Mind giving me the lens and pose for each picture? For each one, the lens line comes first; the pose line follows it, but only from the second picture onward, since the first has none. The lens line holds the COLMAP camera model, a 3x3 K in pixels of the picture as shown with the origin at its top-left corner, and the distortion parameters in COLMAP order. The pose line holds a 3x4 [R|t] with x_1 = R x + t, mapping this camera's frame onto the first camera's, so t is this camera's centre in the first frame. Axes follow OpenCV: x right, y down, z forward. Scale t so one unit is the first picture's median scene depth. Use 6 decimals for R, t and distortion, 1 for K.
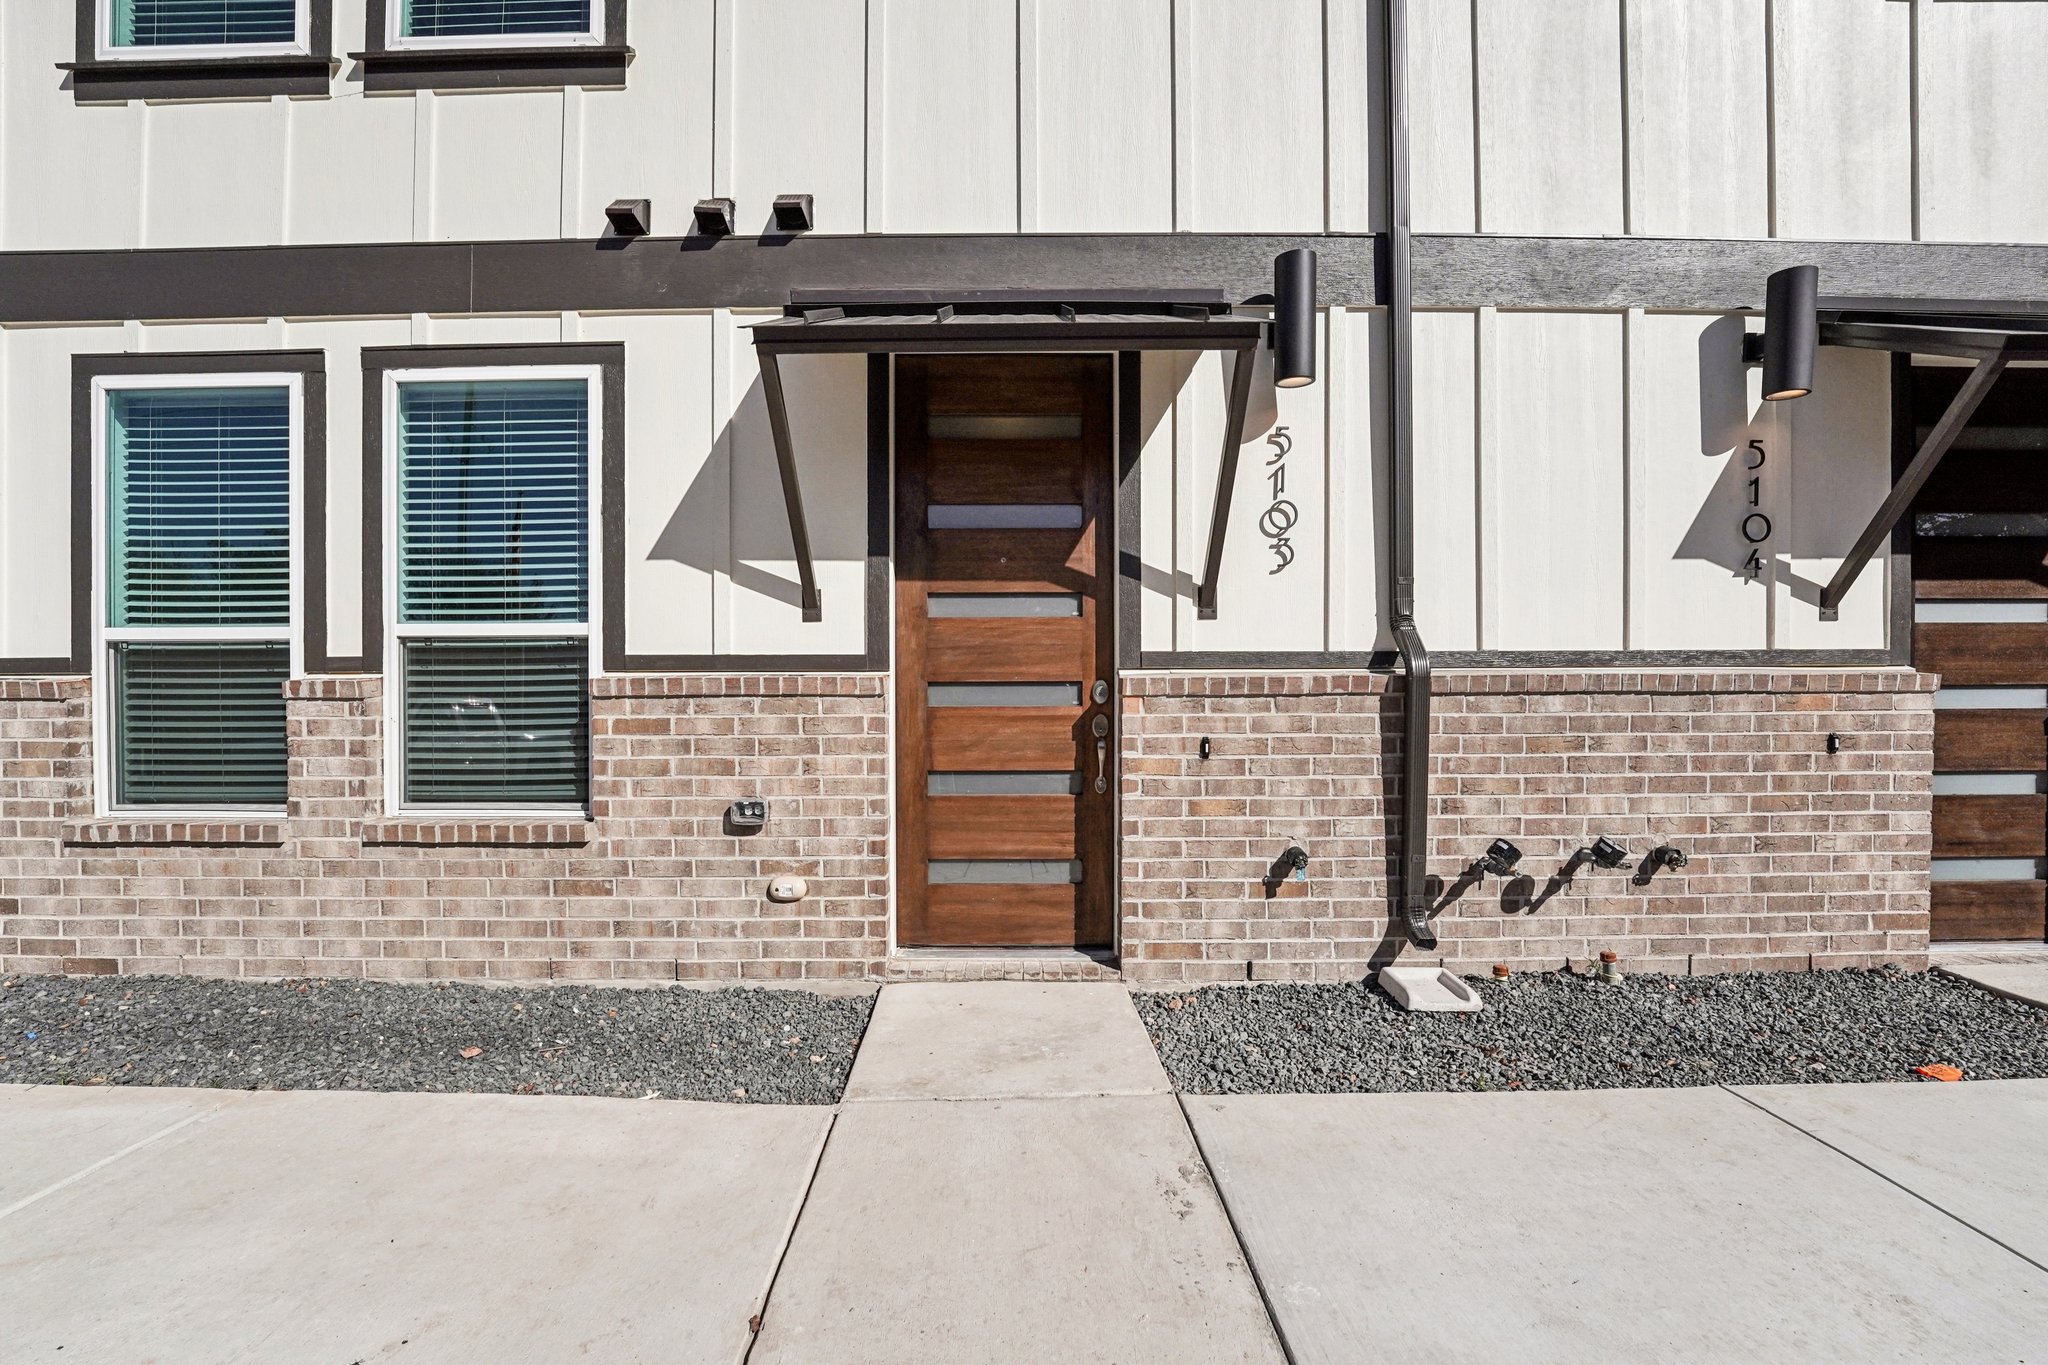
lens RADIAL K [[840.4, 0, 1022.2], [0, 840.4, 696.3], [0, 0, 1]] dist [-0.026208, 0.002588]
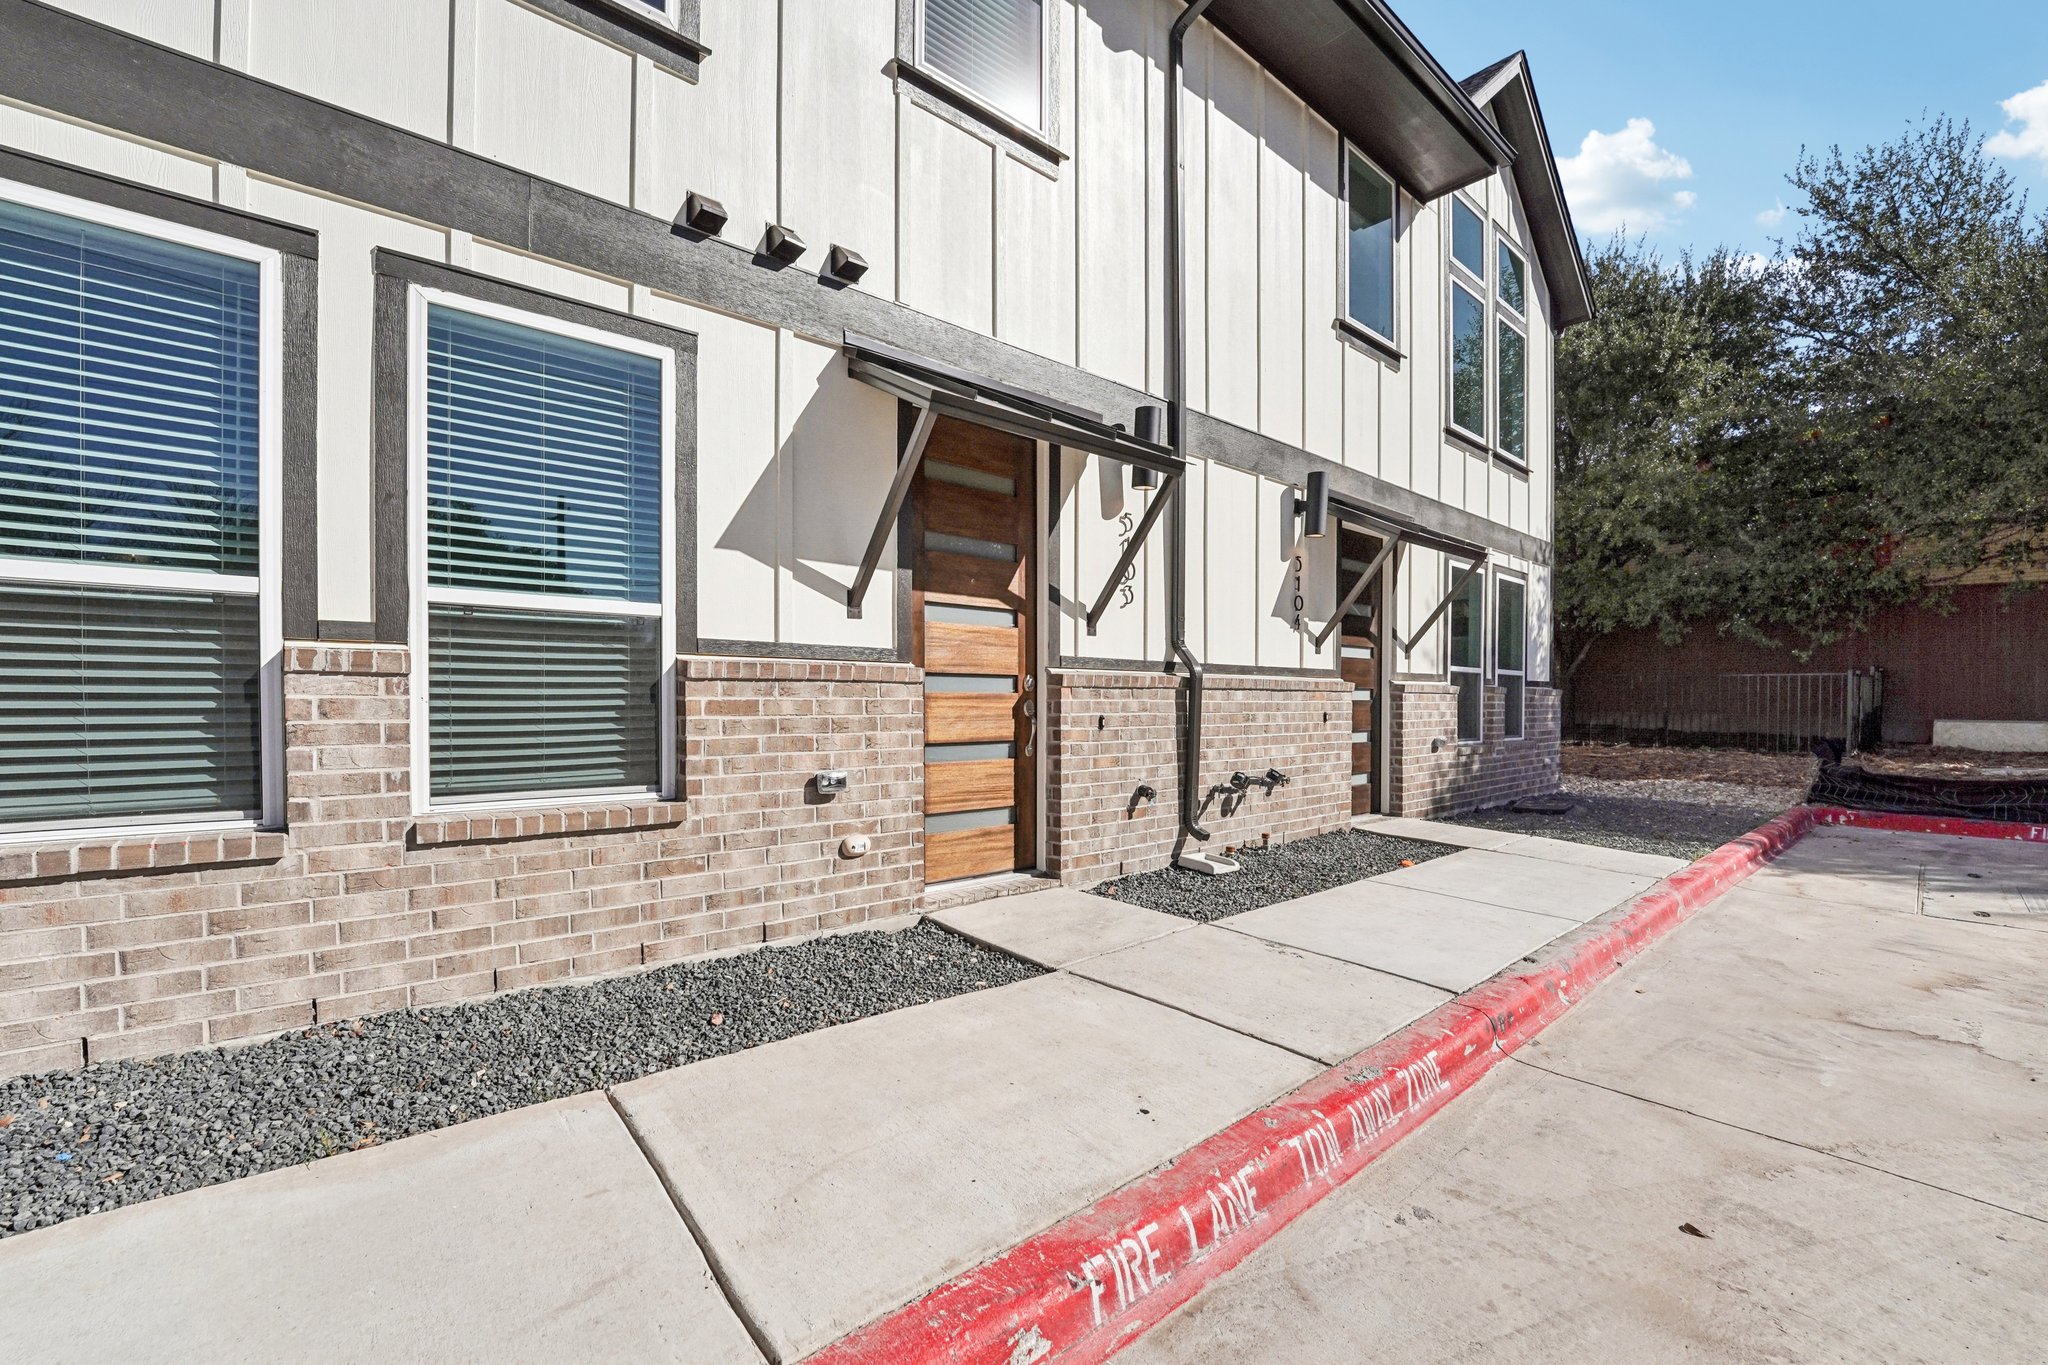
lens RADIAL K [[797.3, 0, 1015.4], [0, 797.3, 680.7], [0, 0, 1]] dist [-0.020759, 0.000455]
pose [[0.776734, 0.022109, 0.629440, -0.792615], [-0.018426, 0.999754, -0.012378, 0.007412], [-0.629559, -0.001984, 0.776950, -0.006781]]
